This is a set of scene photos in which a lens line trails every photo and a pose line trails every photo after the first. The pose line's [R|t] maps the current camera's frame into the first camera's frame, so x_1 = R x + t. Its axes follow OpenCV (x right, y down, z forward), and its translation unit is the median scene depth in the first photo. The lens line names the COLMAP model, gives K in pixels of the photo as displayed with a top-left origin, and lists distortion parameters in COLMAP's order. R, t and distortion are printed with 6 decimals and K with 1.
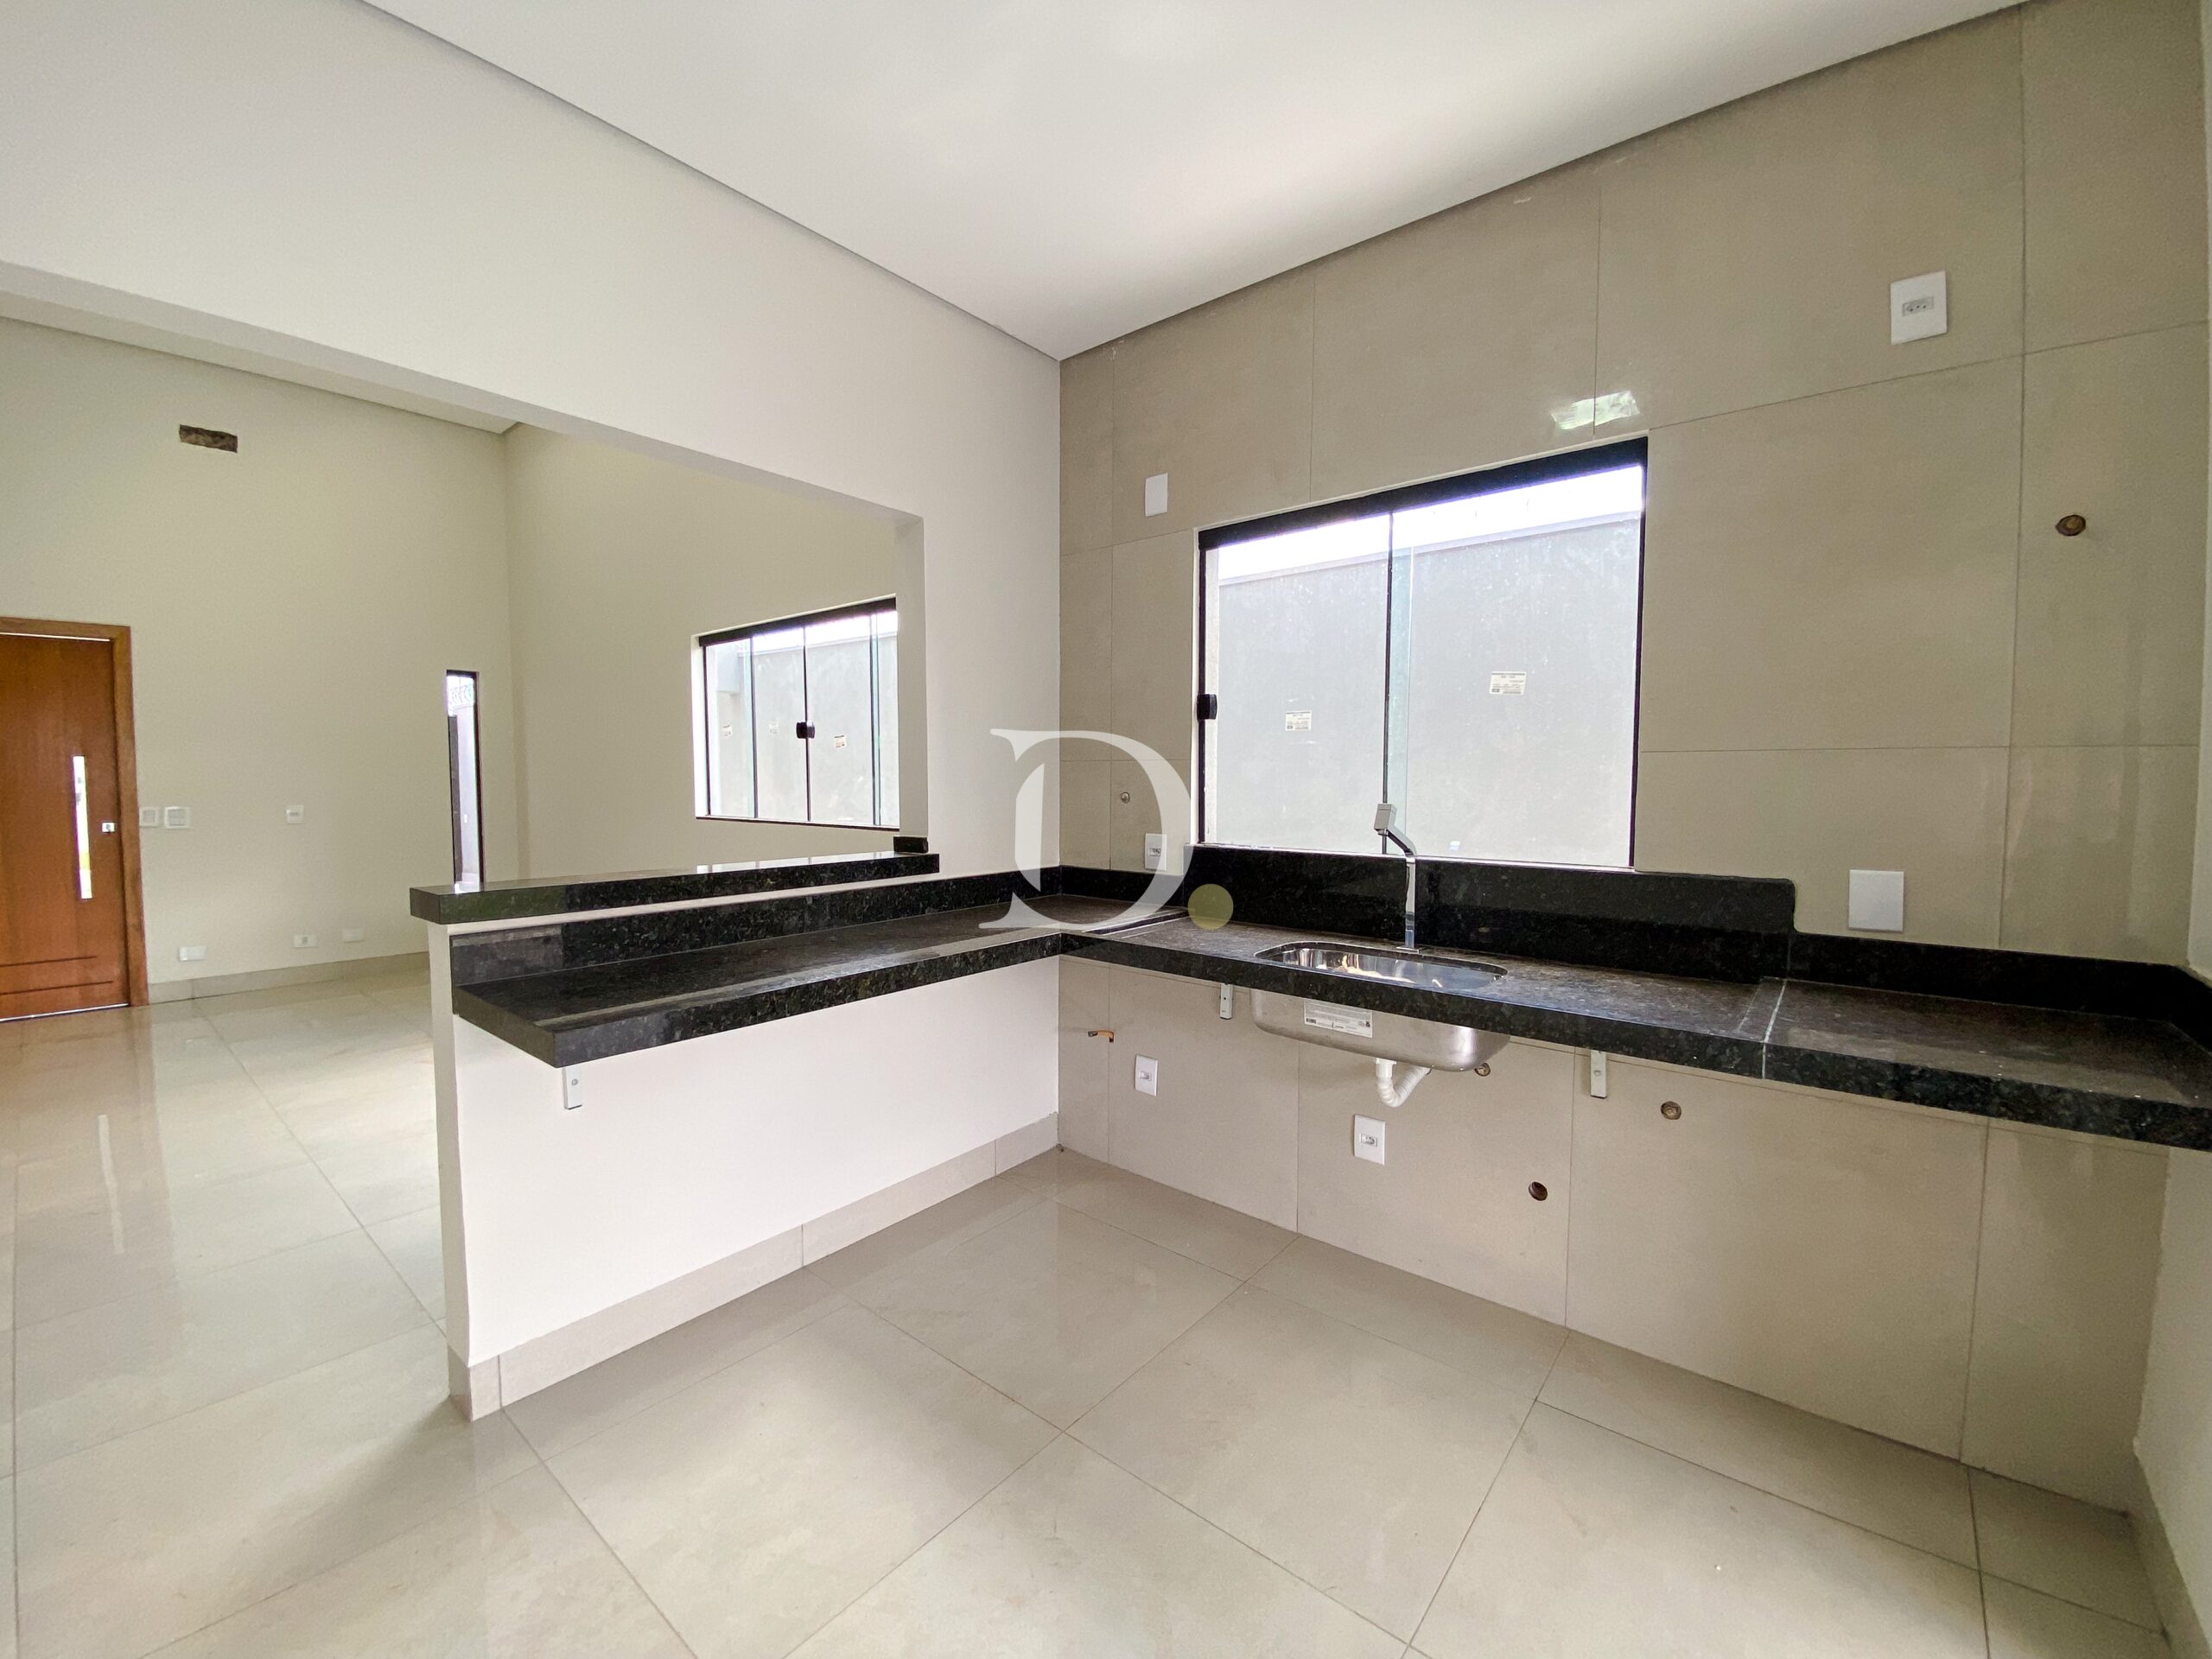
lens RADIAL K [[880.2, 0, 1103.4], [0, 880.2, 818.8], [0, 0, 1]] dist [0.021584, -0.021685]
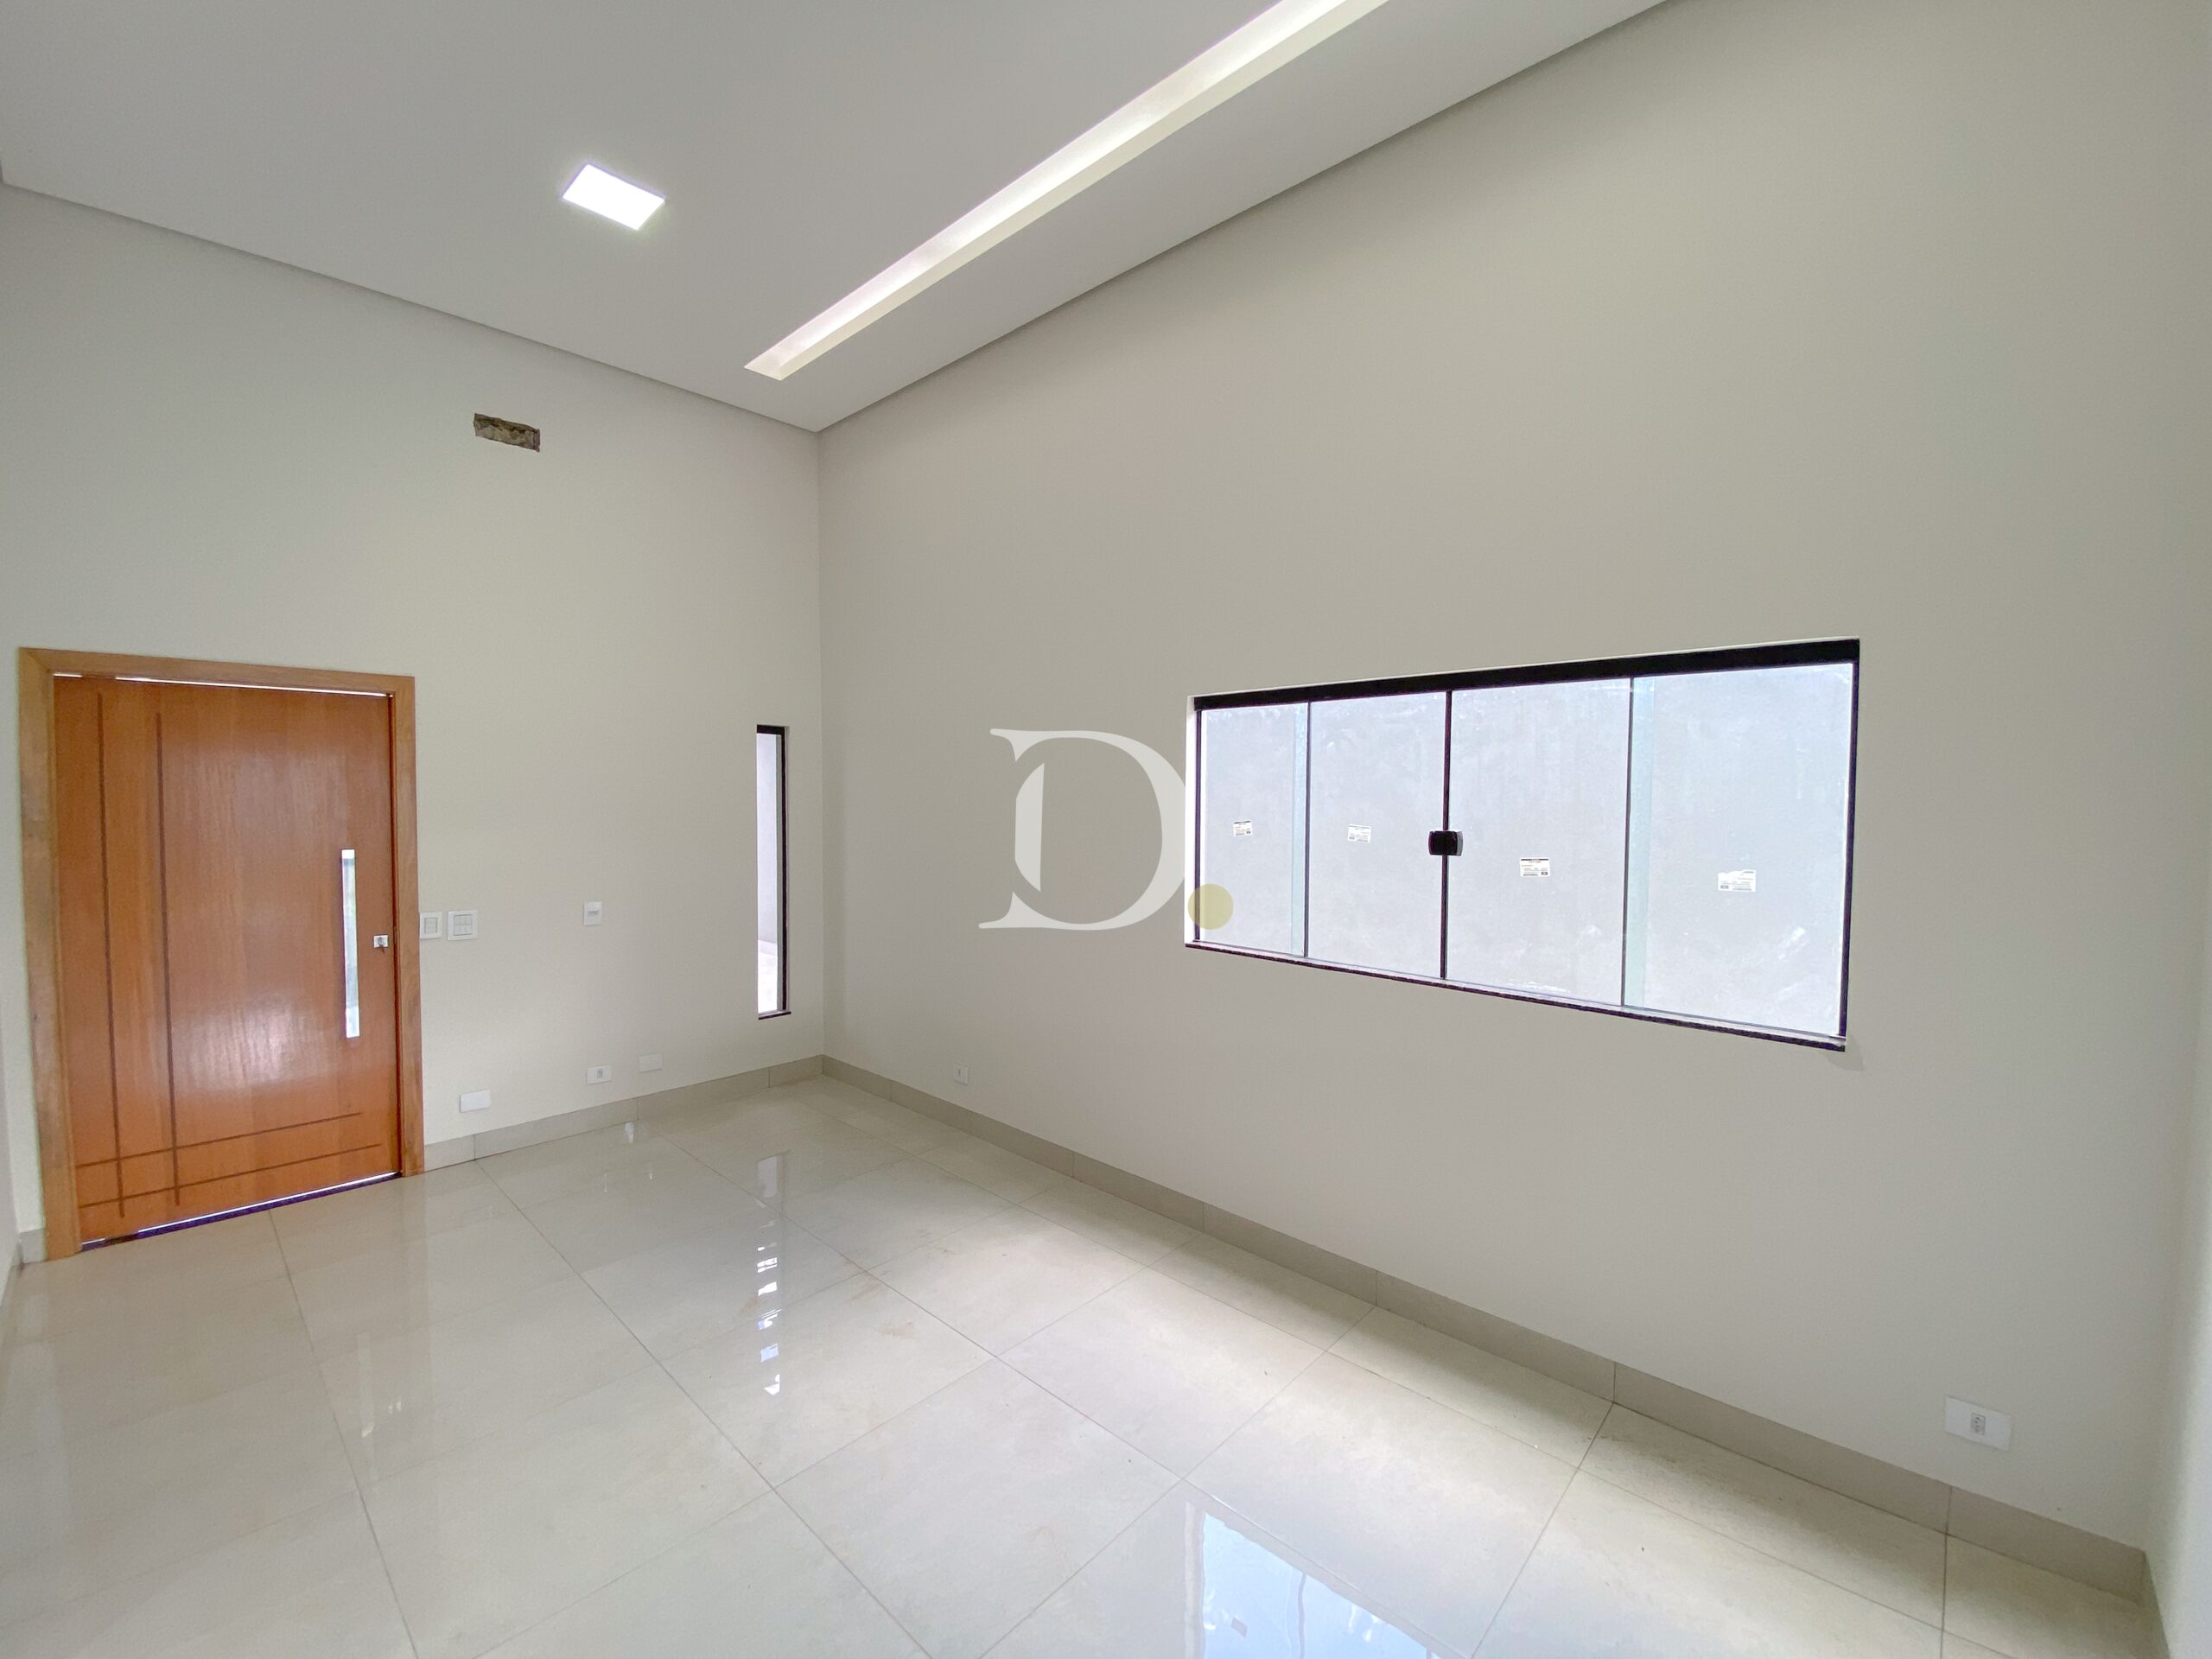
lens RADIAL K [[897.0, 0, 1101.7], [0, 897.0, 827.0], [0, 0, 1]] dist [0.035693, -0.031978]
pose [[0.997924, 0.009327, -0.063718, -0.839479], [-0.010266, 0.999843, -0.014420, -0.152343], [0.063573, 0.015044, 0.997864, 0.455248]]
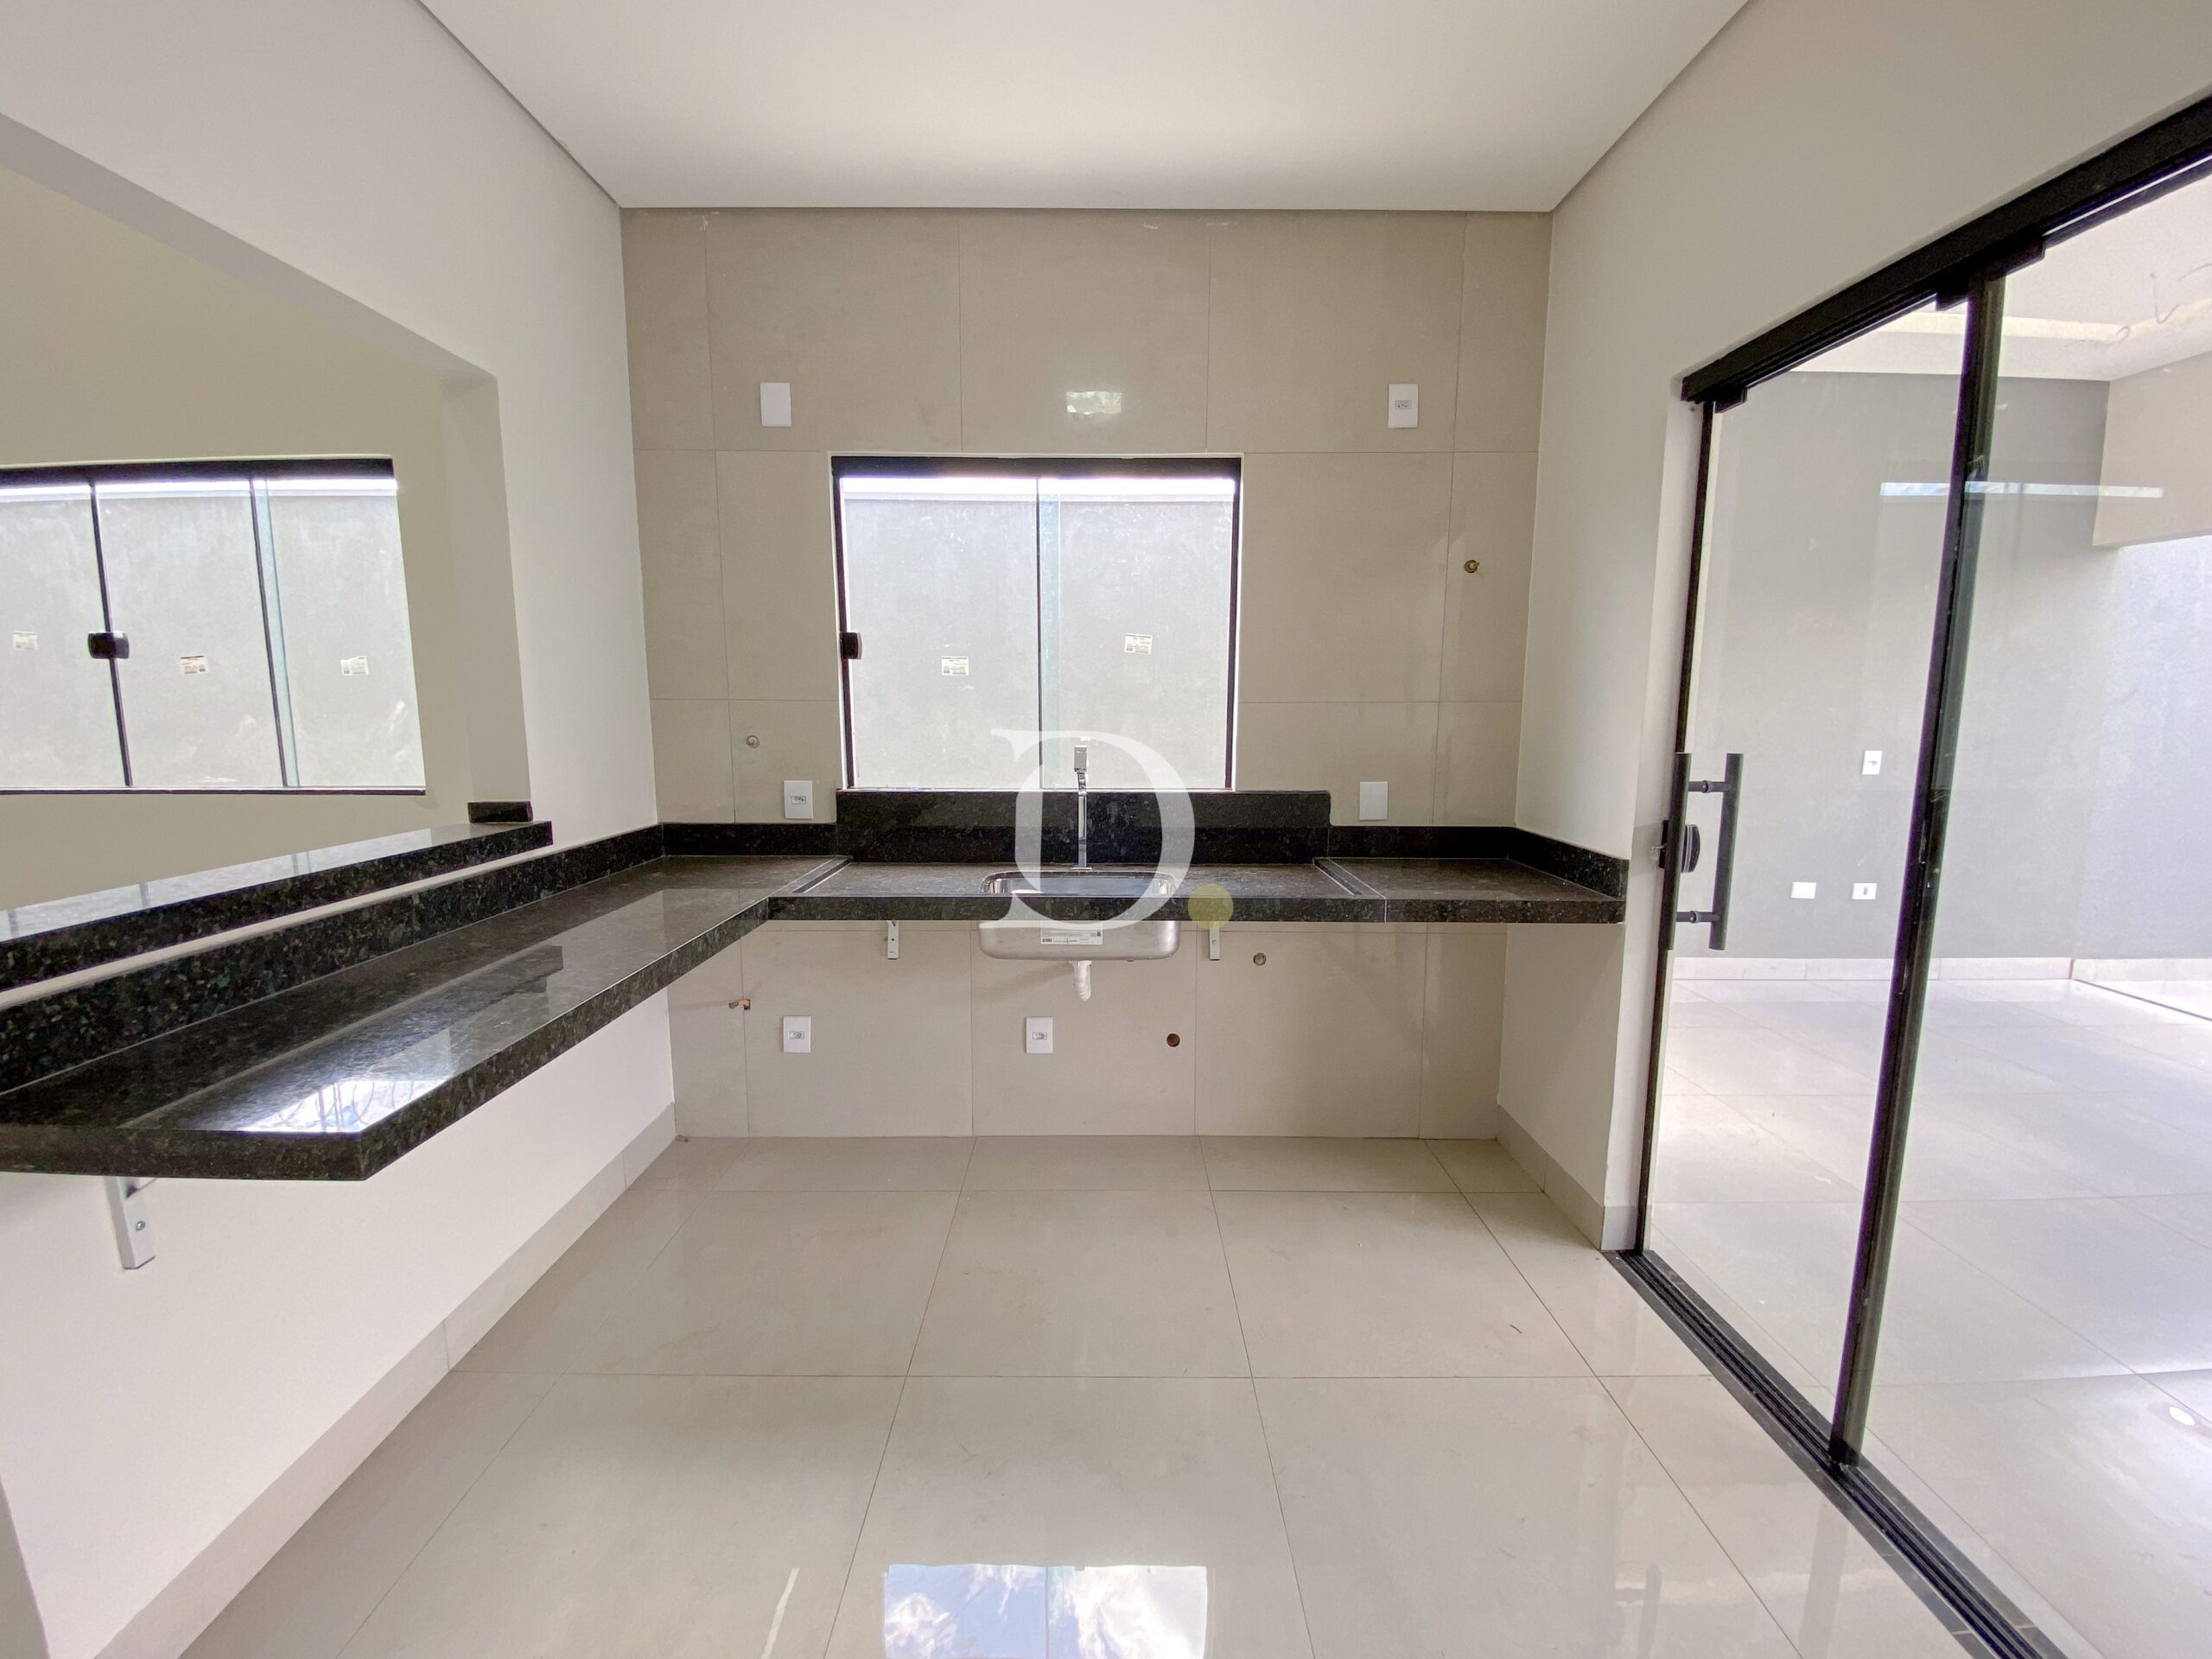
lens RADIAL K [[897.0, 0, 1101.7], [0, 897.0, 827.0], [0, 0, 1]] dist [0.035693, -0.031978]
pose [[0.765552, -0.086470, 0.637537, -0.318041], [0.028369, 0.994500, 0.100821, -0.022312], [-0.642748, -0.059097, 0.763794, 0.058274]]
